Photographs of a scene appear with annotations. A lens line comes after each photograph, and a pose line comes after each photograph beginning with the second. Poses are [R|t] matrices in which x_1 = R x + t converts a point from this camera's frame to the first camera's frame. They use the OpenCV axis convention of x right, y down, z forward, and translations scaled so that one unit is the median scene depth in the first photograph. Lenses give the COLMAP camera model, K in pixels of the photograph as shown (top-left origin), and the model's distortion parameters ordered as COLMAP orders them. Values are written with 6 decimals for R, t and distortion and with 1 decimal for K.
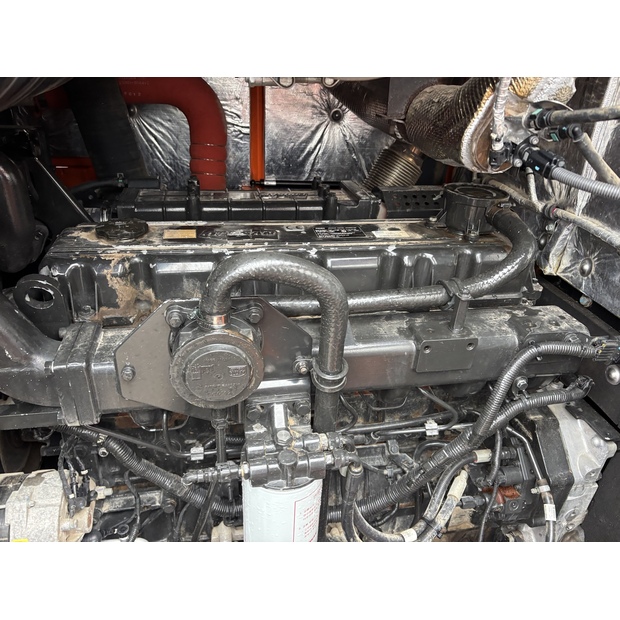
lens RADIAL K [[492.4, 0, 310.0], [0, 492.4, 310.0], [0, 0, 1]] dist [-0.005469, -0.002709]
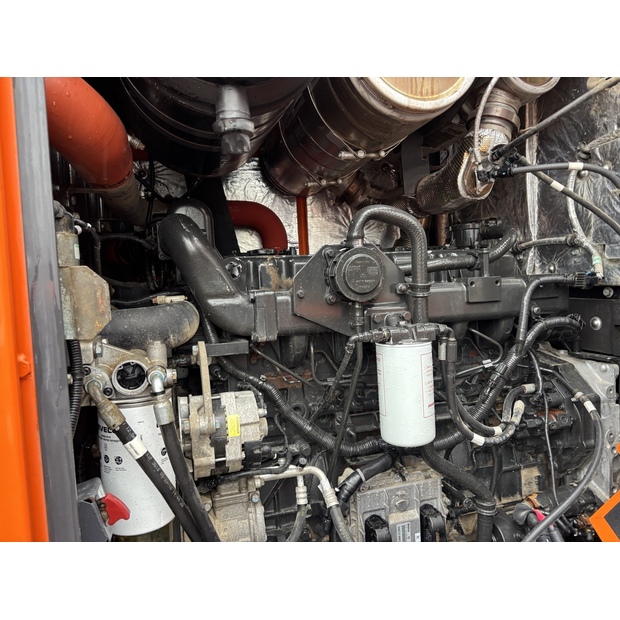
lens RADIAL K [[507.7, 0, 310.0], [0, 507.7, 310.0], [0, 0, 1]] dist [0.005311, 0.003302]
pose [[0.988370, -0.109784, 0.105229, -0.374260], [0.145500, 0.883913, -0.444441, 0.652823], [-0.044220, 0.454583, 0.889606, -0.318906]]
